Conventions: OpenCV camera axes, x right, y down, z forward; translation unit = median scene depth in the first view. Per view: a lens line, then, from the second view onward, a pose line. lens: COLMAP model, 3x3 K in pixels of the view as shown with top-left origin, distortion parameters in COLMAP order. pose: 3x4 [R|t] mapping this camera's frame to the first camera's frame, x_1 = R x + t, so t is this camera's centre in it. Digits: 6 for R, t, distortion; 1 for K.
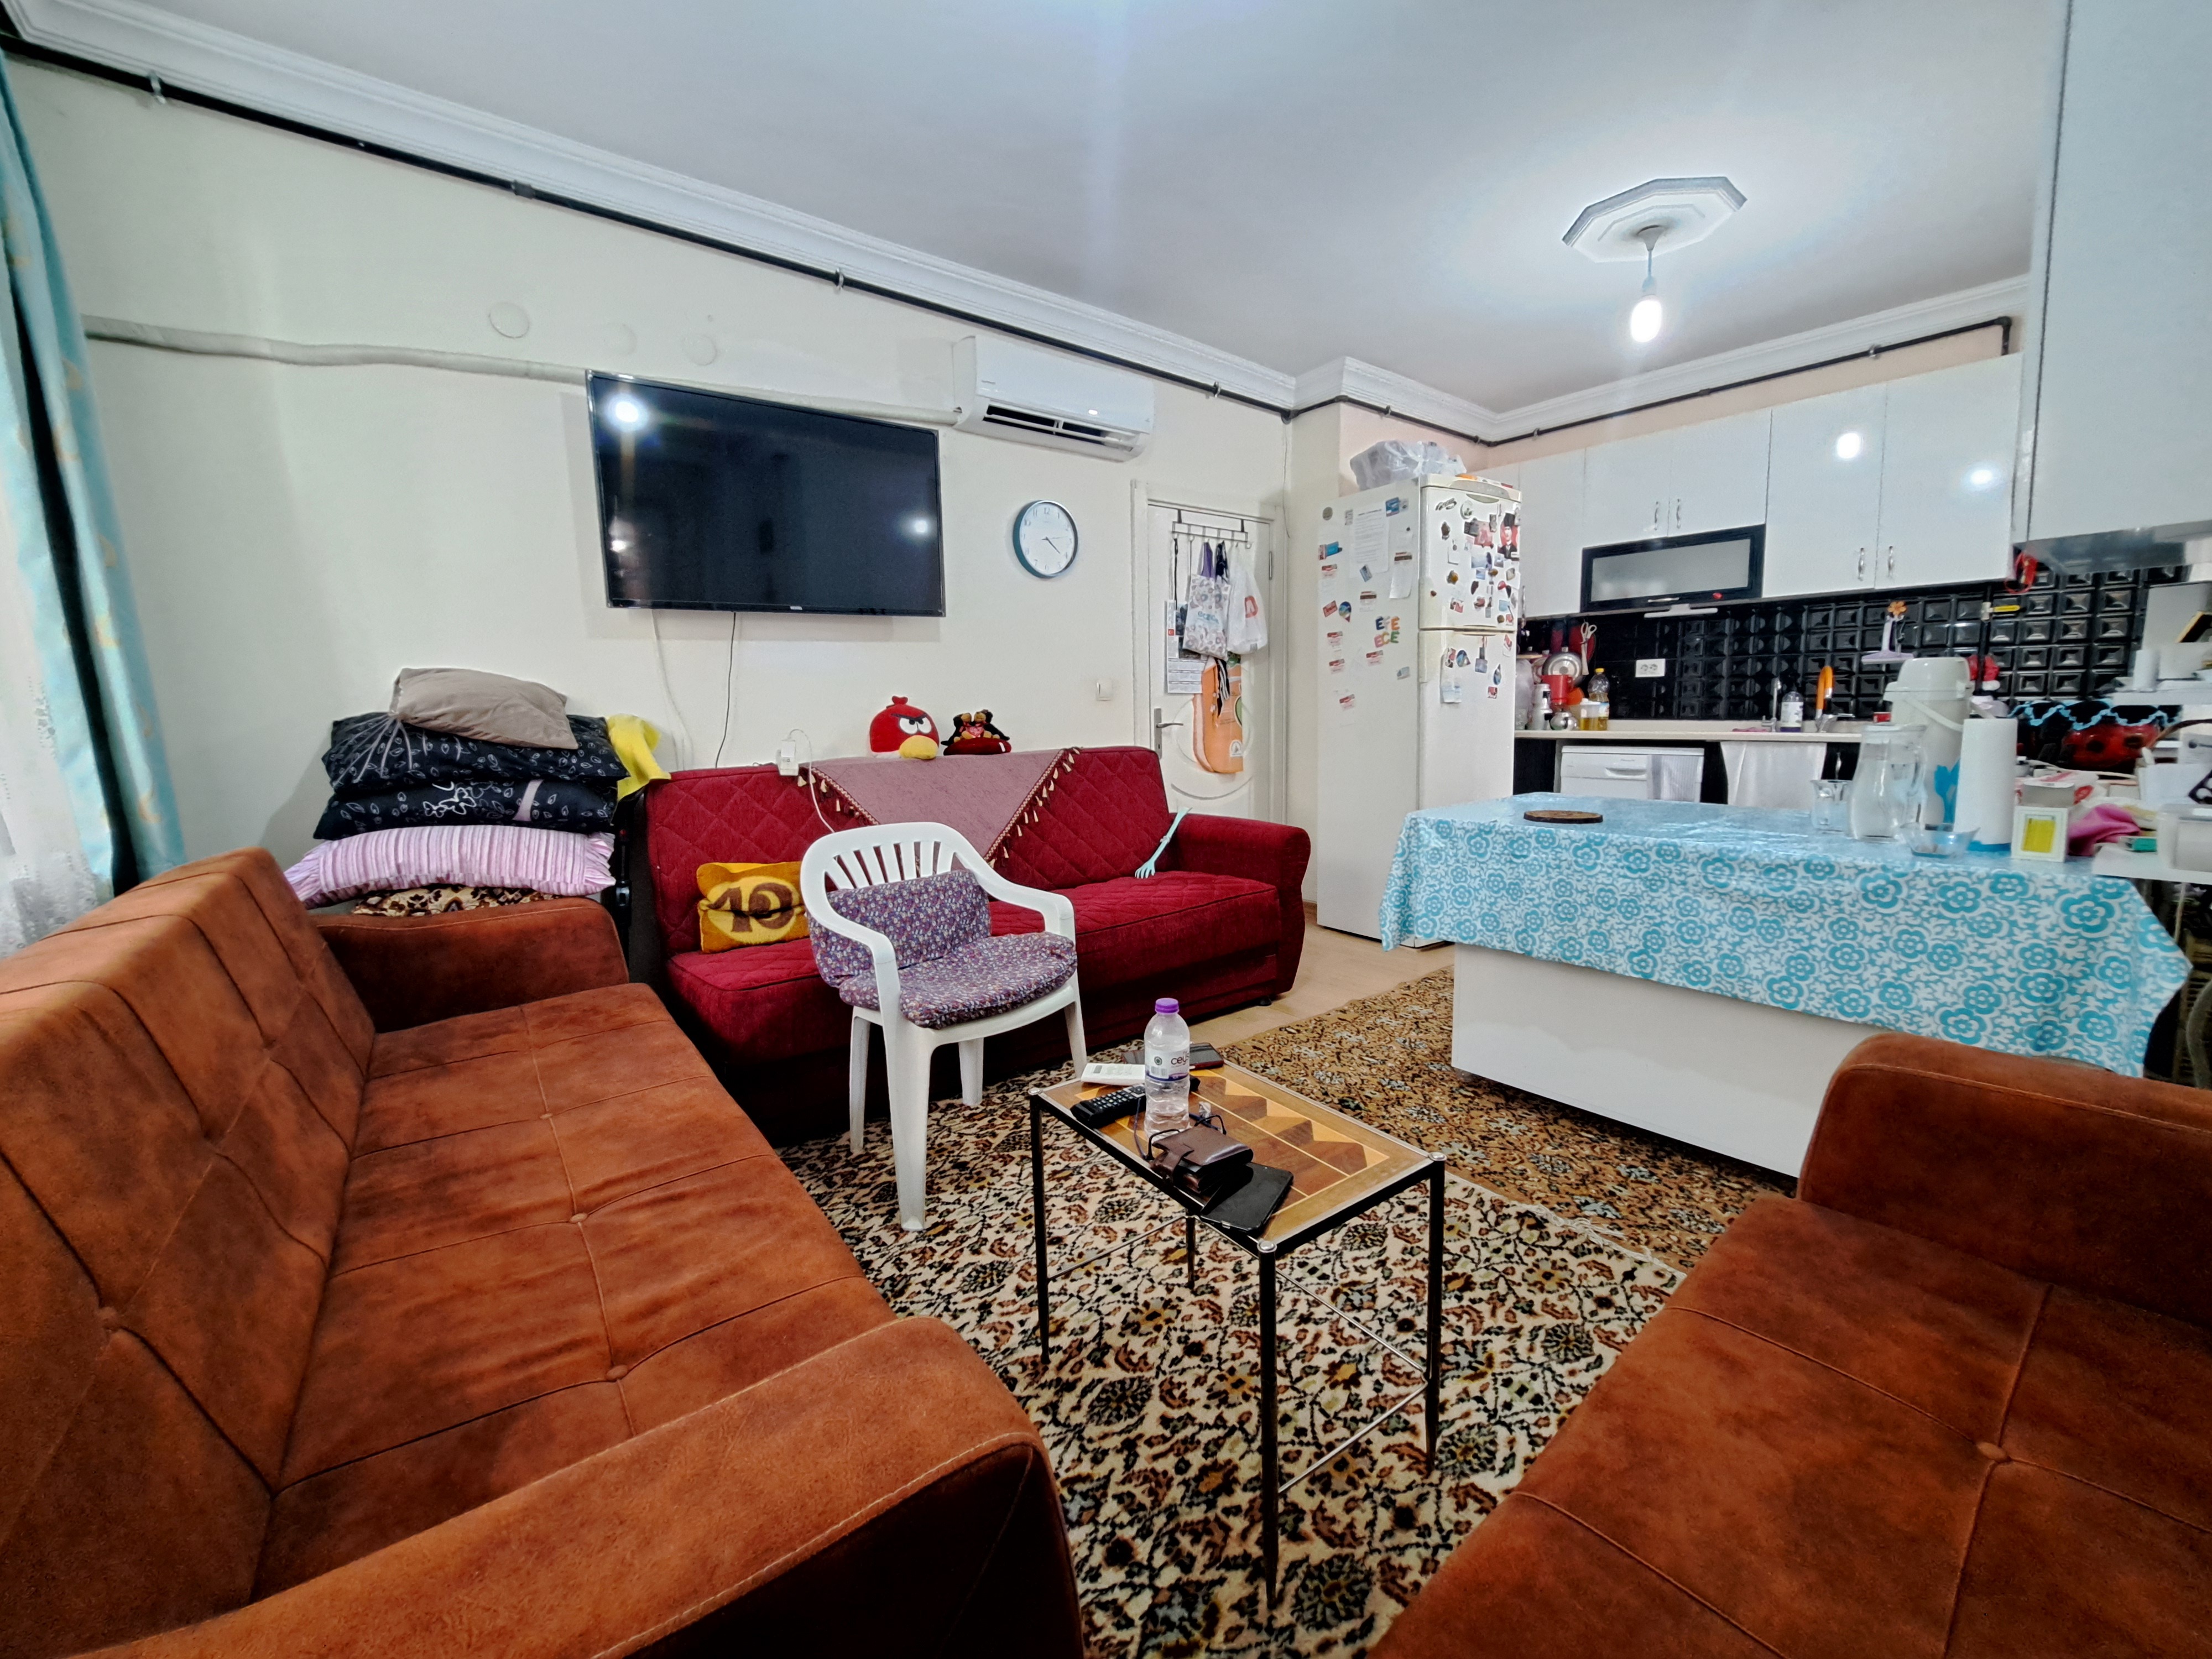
lens RADIAL K [[888.8, 0, 1082.7], [0, 888.8, 811.8], [0, 0, 1]] dist [-0.013256, -0.001095]
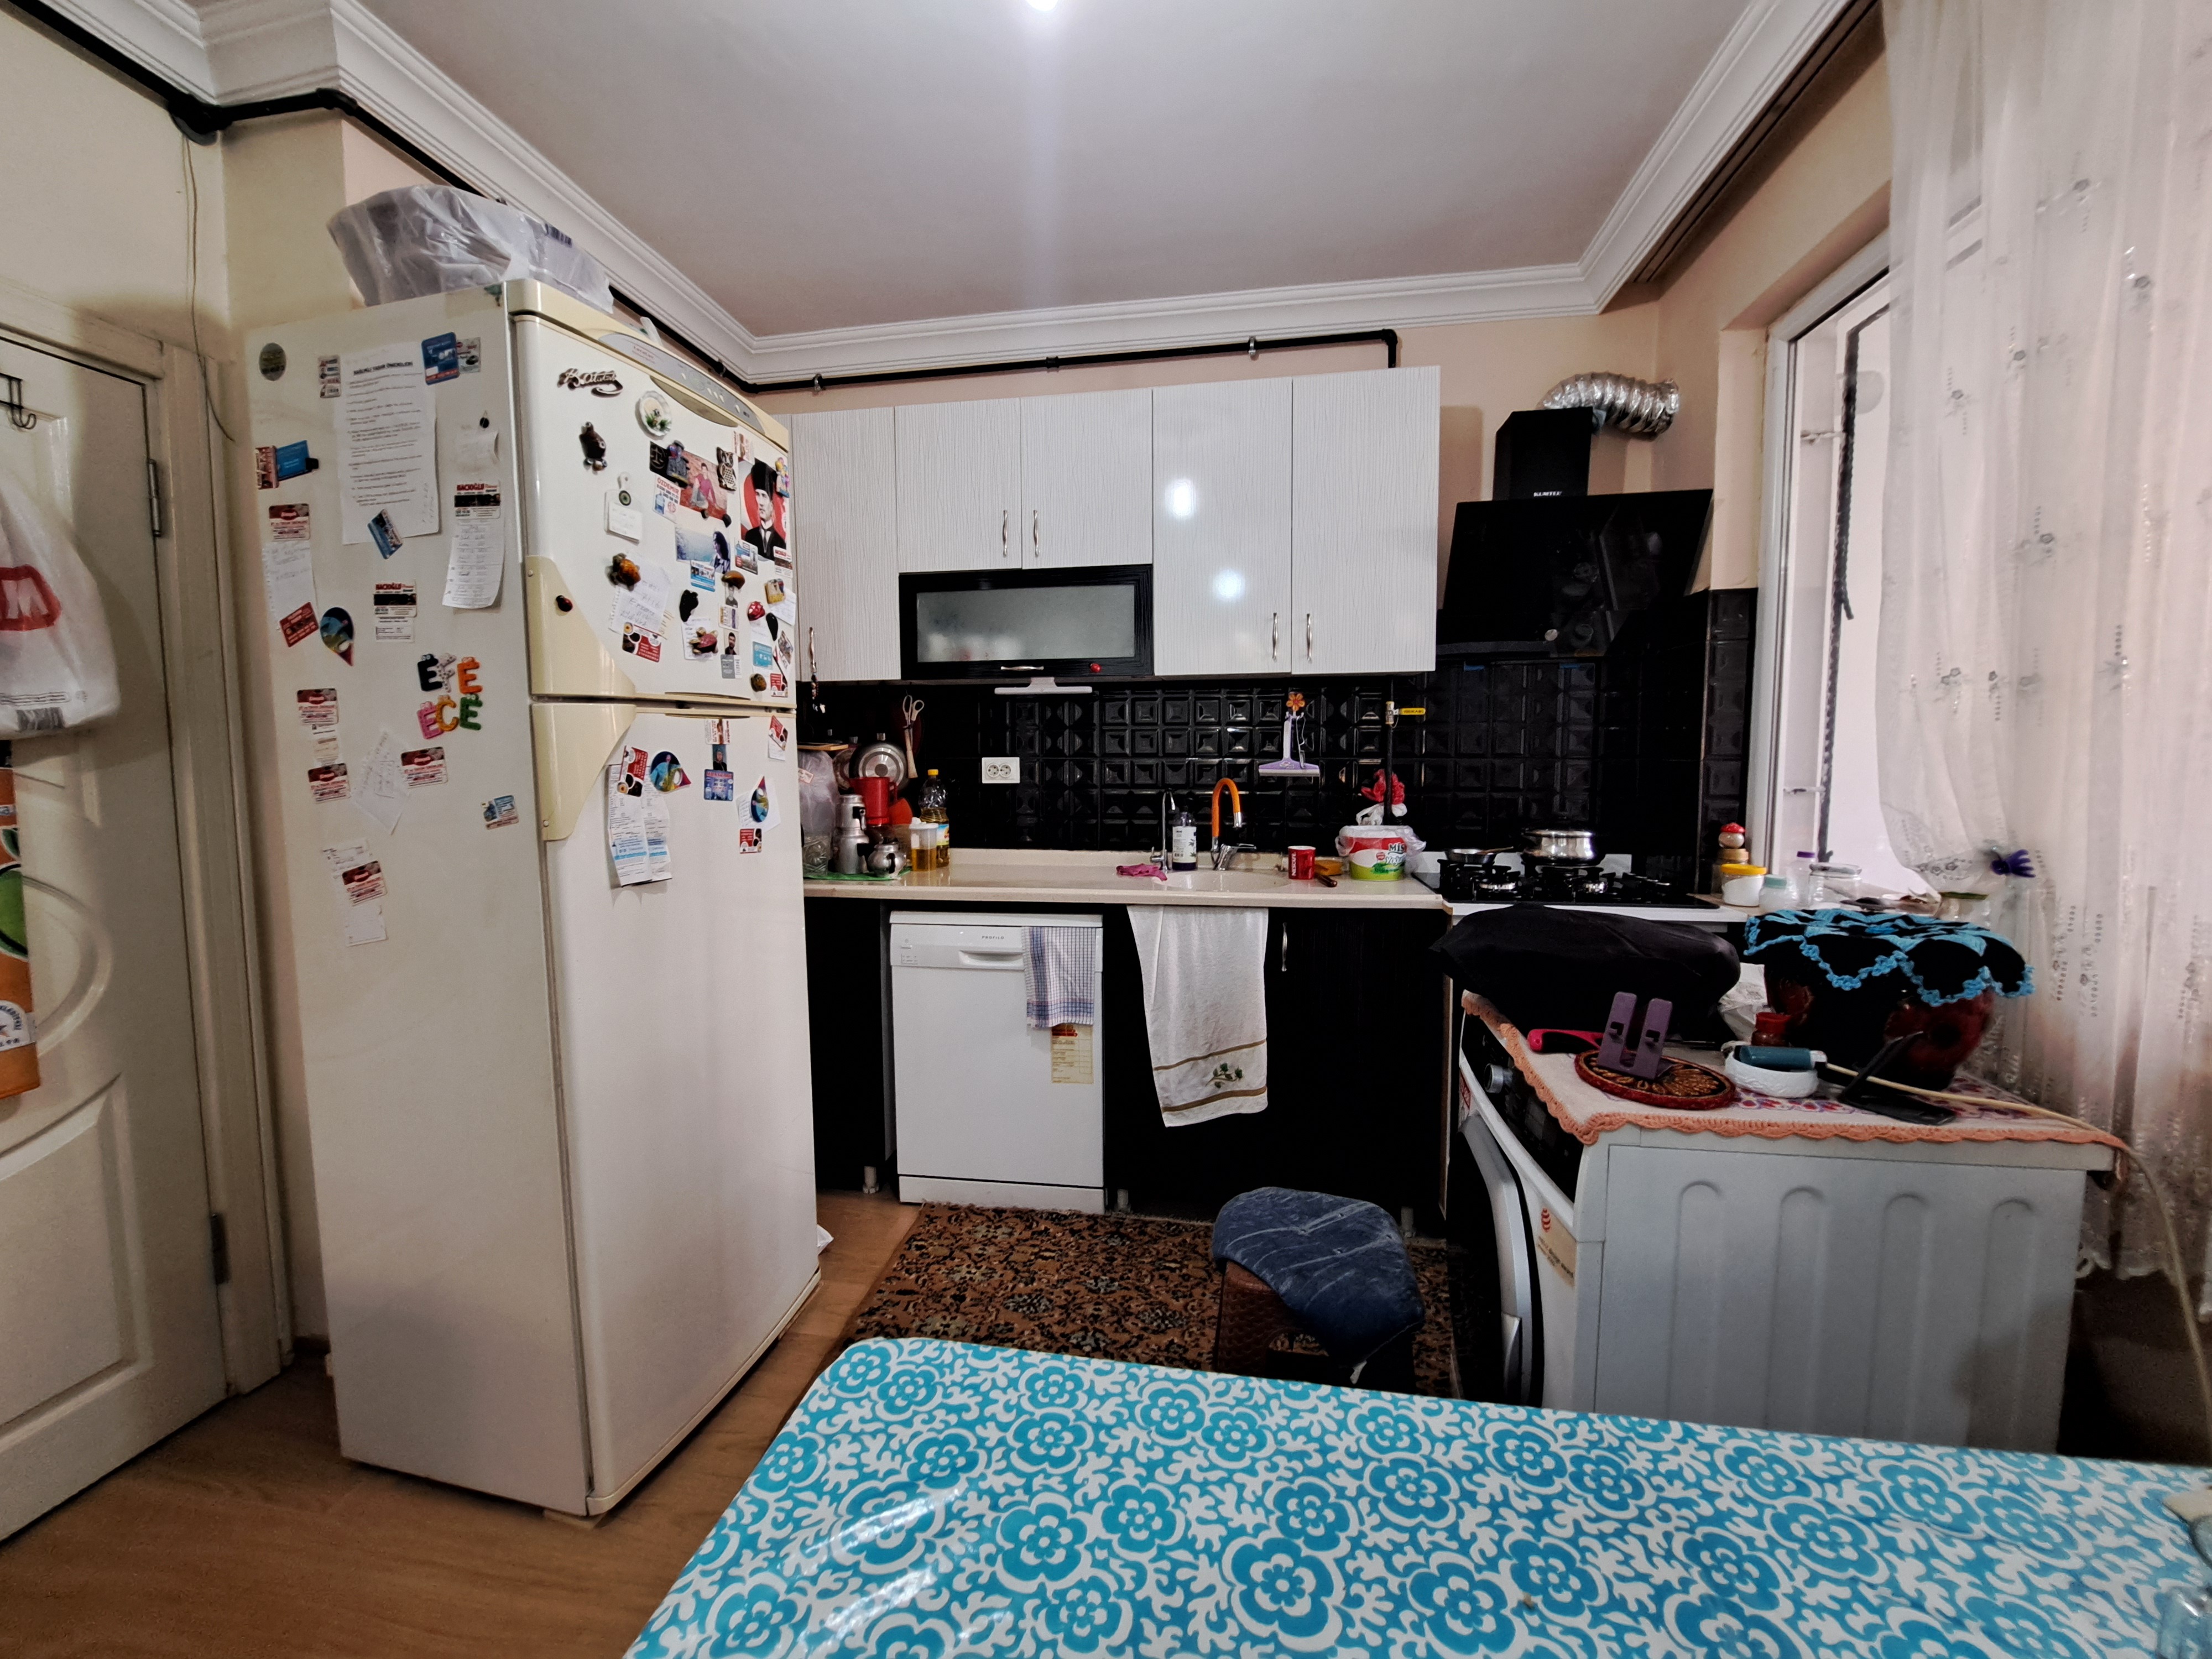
lens RADIAL K [[888.8, 0, 1082.4], [0, 888.8, 825.4], [0, 0, 1]] dist [-0.013256, -0.001095]
pose [[0.747973, -0.039019, 0.662581, 0.284963], [0.069856, 0.997354, -0.020125, -0.120262], [-0.660043, 0.061338, 0.748720, 0.537495]]
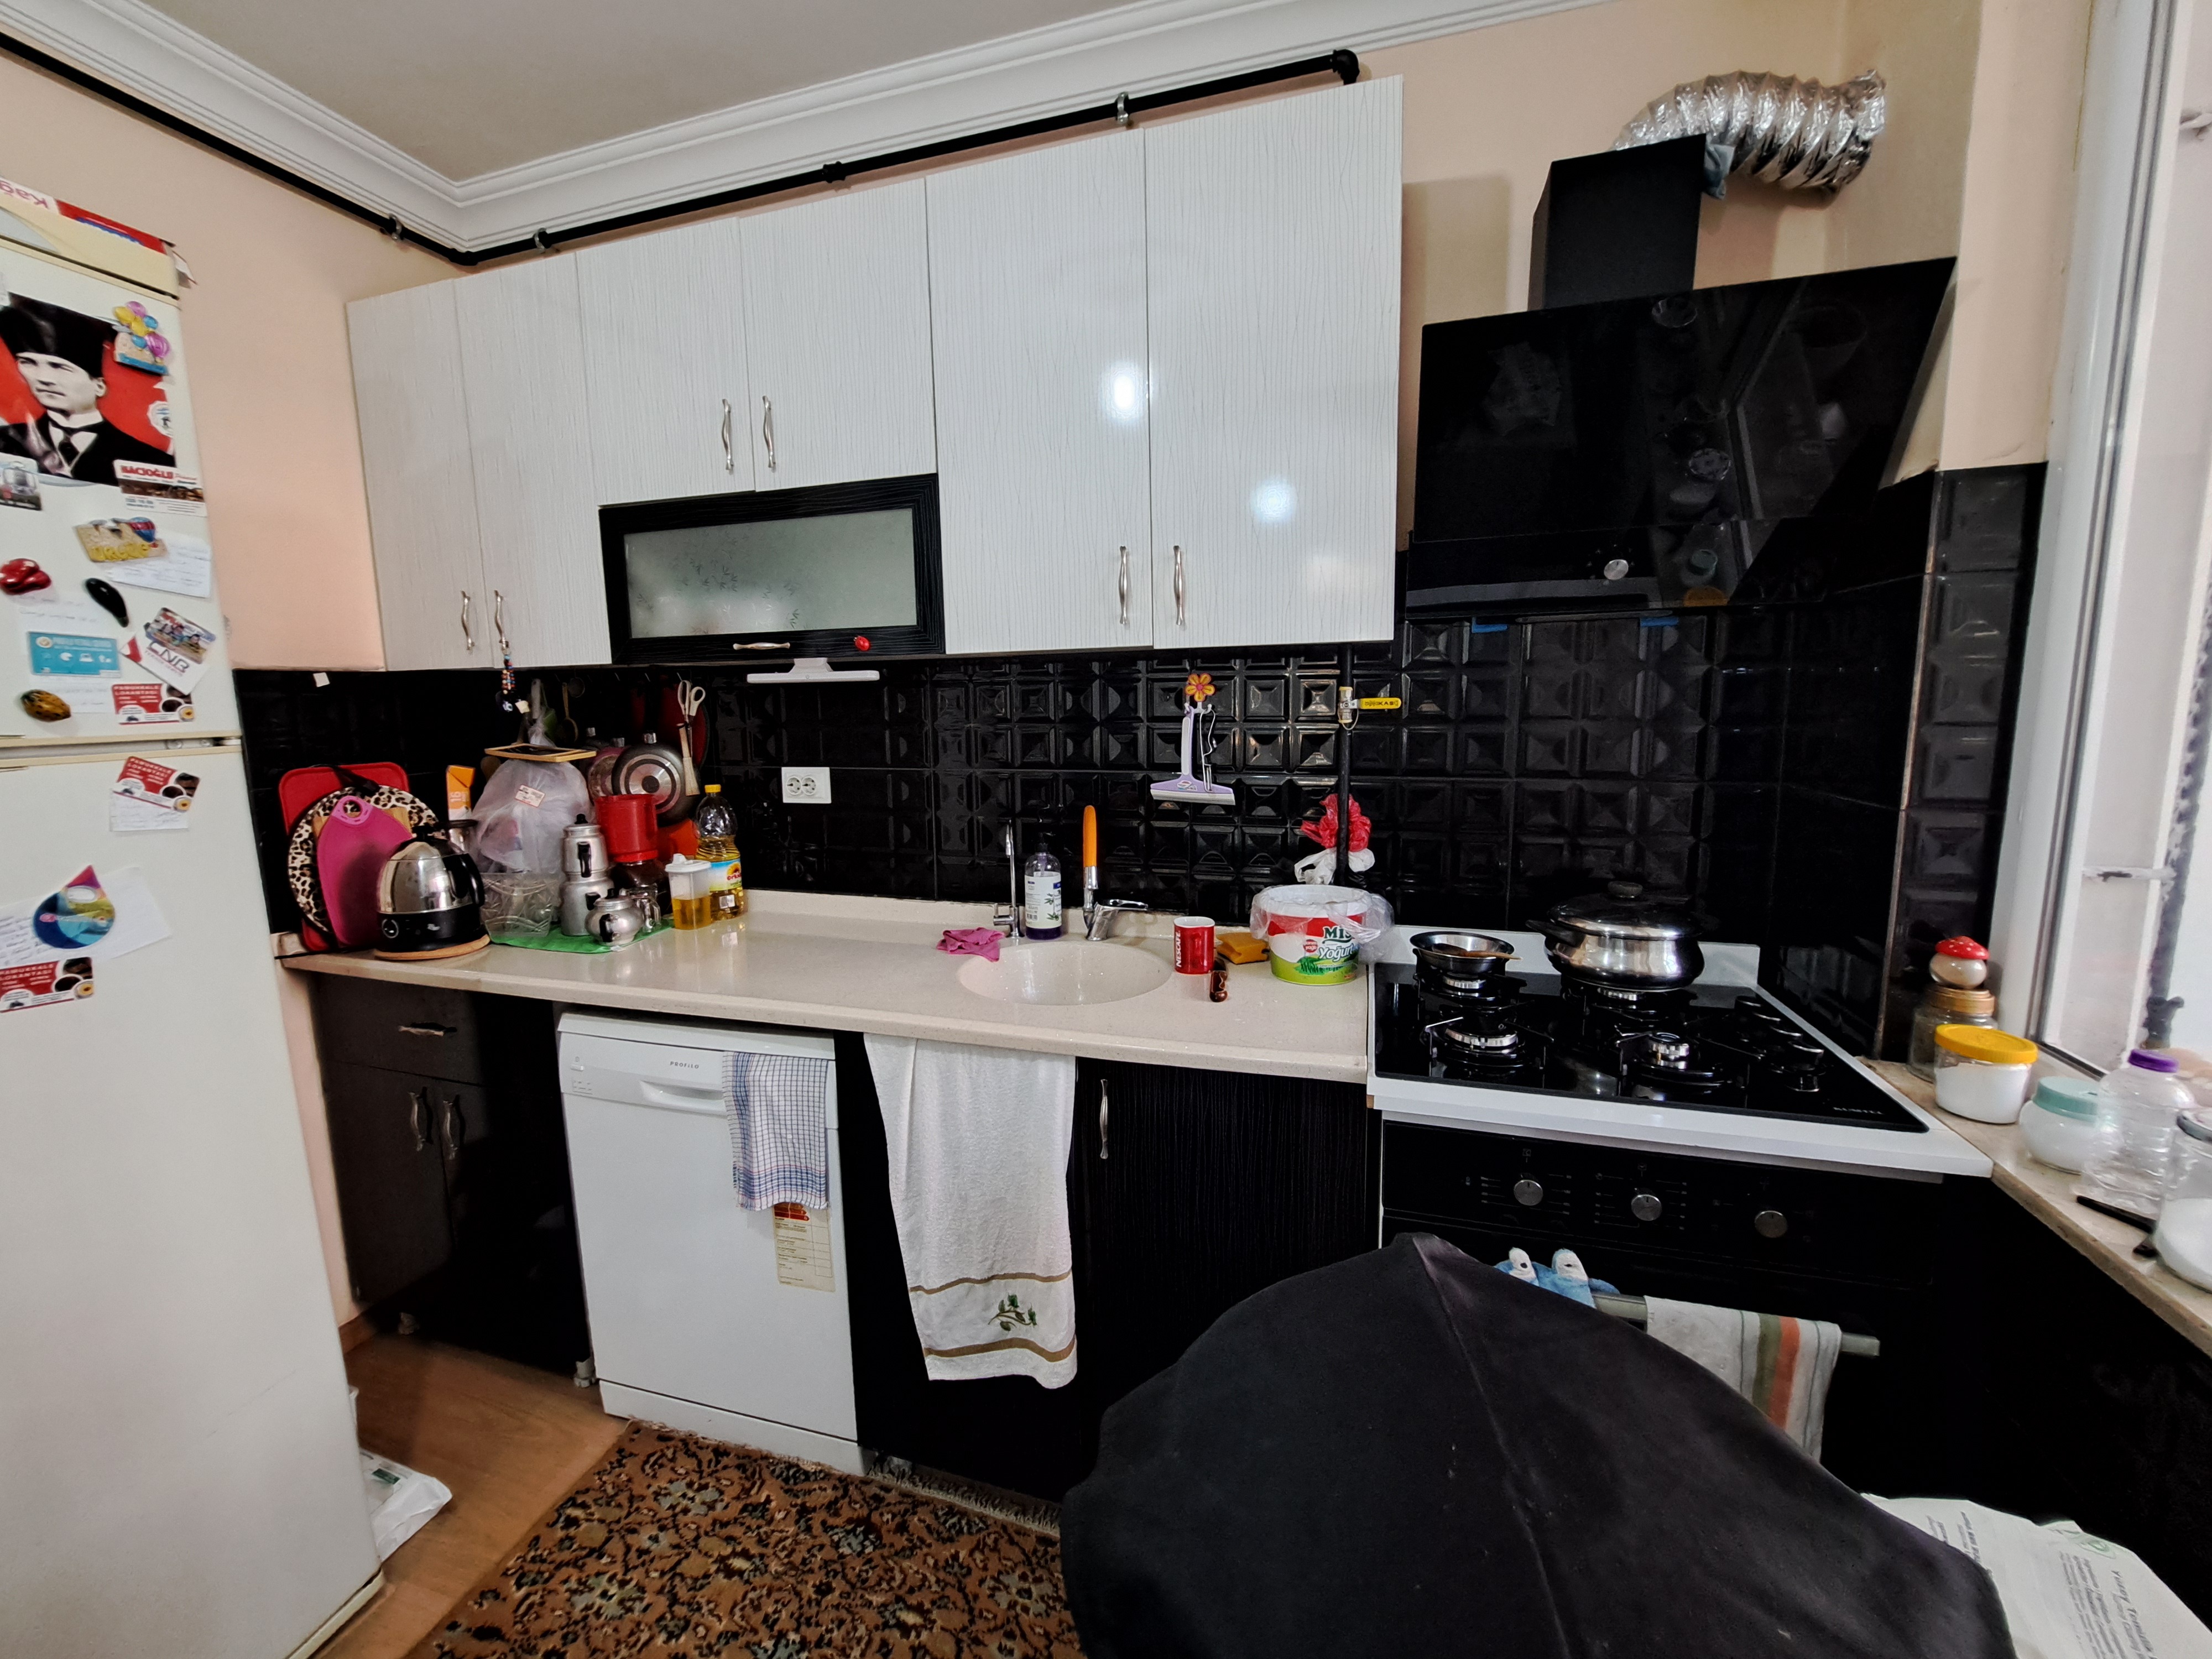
lens RADIAL K [[888.8, 0, 1082.5], [0, 888.8, 822.2], [0, 0, 1]] dist [-0.013256, -0.001095]
pose [[0.827057, -0.070176, 0.557720, 0.573845], [0.067031, 0.997410, 0.026098, -0.167256], [-0.558107, 0.015800, 0.829619, 0.607641]]
